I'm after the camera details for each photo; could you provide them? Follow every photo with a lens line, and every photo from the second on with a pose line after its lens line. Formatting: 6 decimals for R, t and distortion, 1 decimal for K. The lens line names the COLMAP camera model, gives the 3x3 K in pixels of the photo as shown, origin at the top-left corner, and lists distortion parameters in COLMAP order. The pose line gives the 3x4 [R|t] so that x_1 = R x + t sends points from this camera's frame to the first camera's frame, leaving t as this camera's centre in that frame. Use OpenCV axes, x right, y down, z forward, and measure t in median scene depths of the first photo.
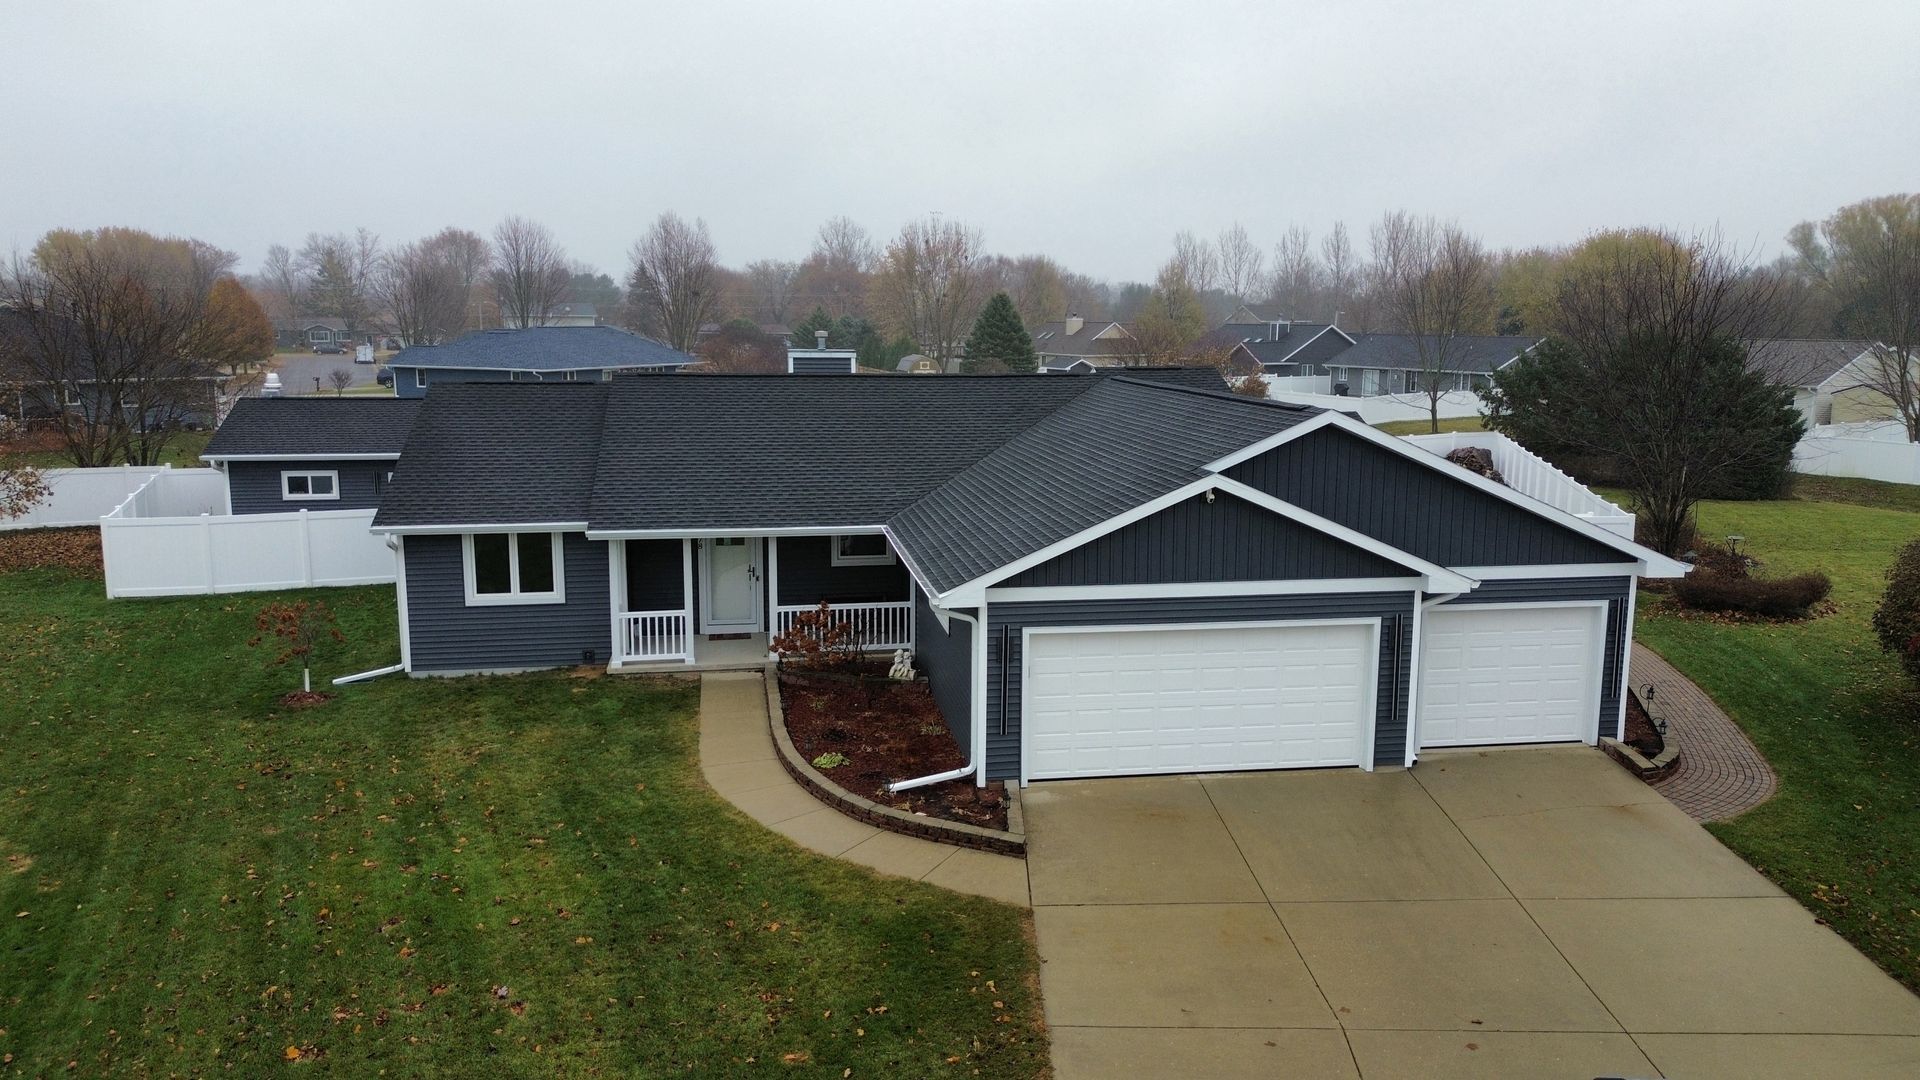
lens RADIAL K [[1349.2, 0, 959.4], [0, 1349.2, 533.1], [0, 0, 1]] dist [0.065570, -0.055180]
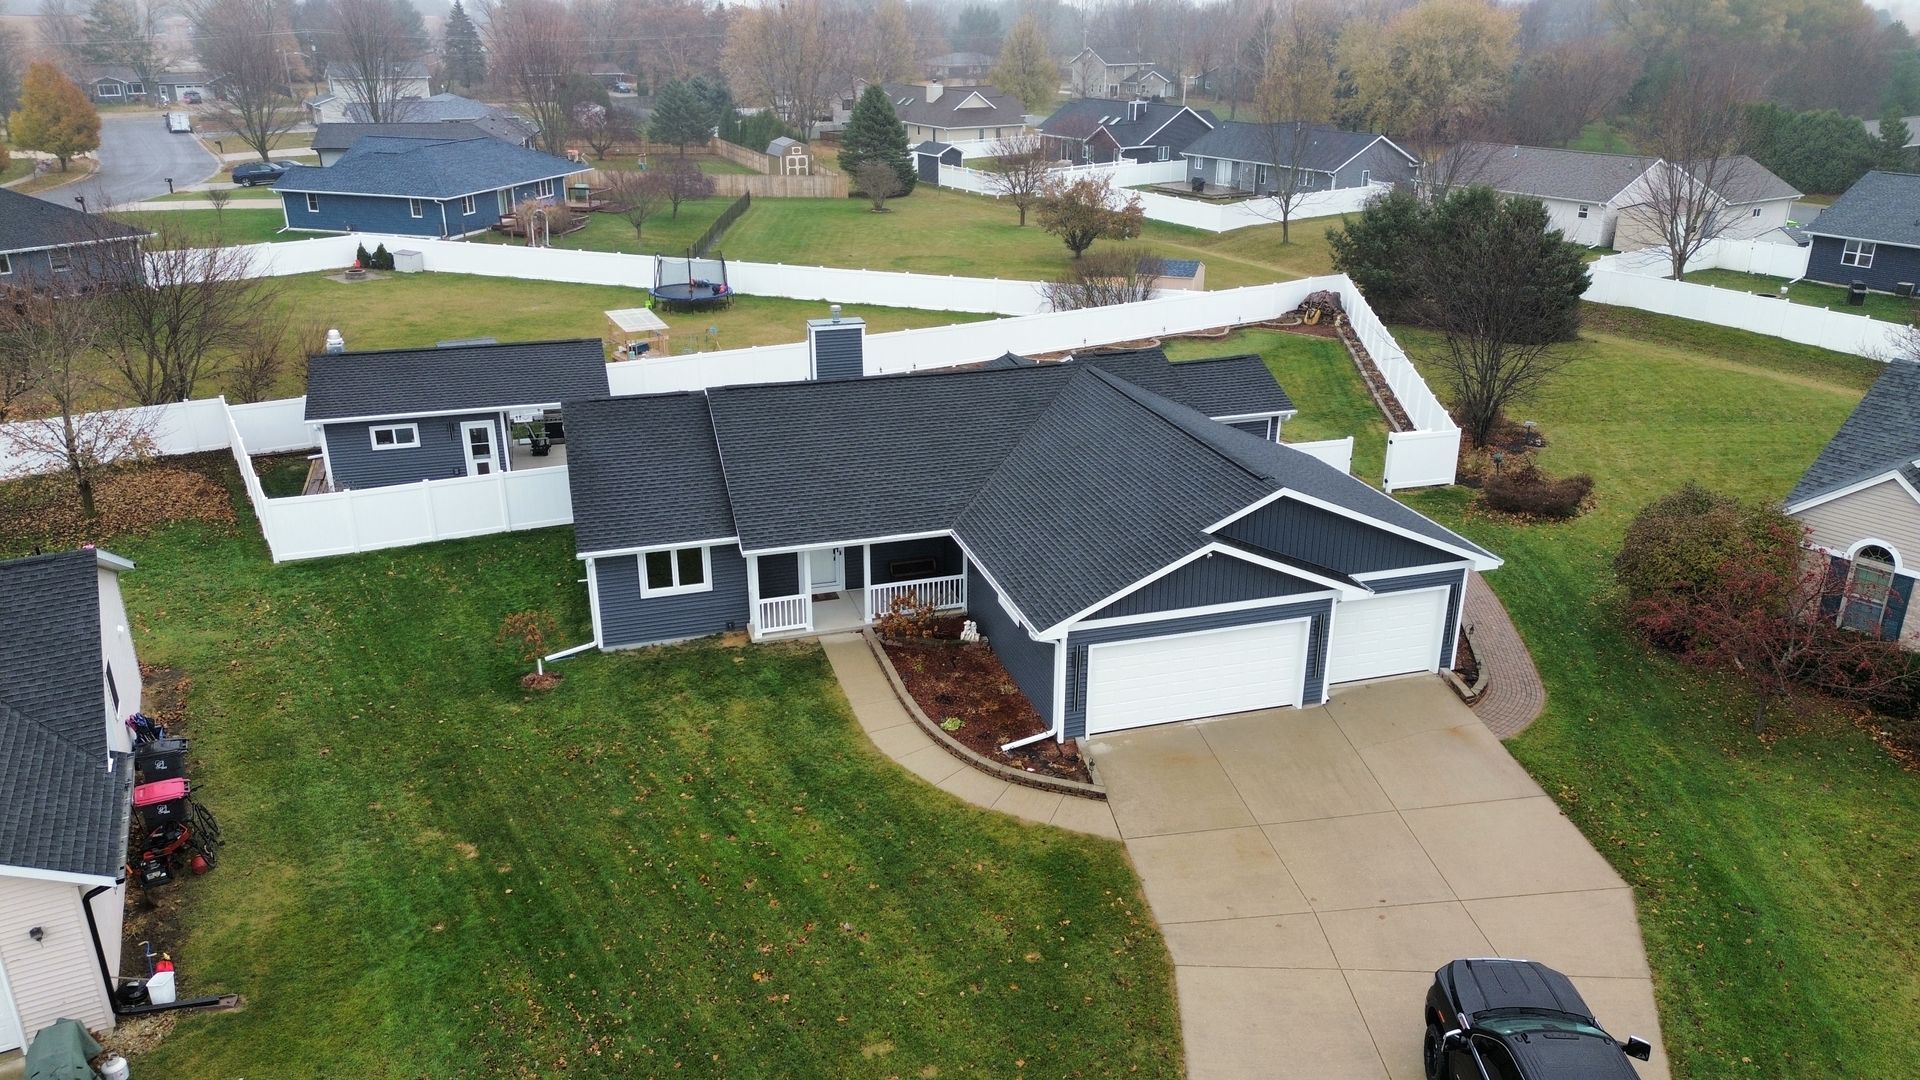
lens RADIAL K [[1349.2, 0, 959.4], [0, 1349.2, 533.1], [0, 0, 1]] dist [0.065570, -0.055180]
pose [[0.991691, -0.050971, 0.118116, -0.254230], [0.025160, 0.977273, 0.210486, -0.353396], [-0.126160, -0.205765, 0.970435, -0.408702]]
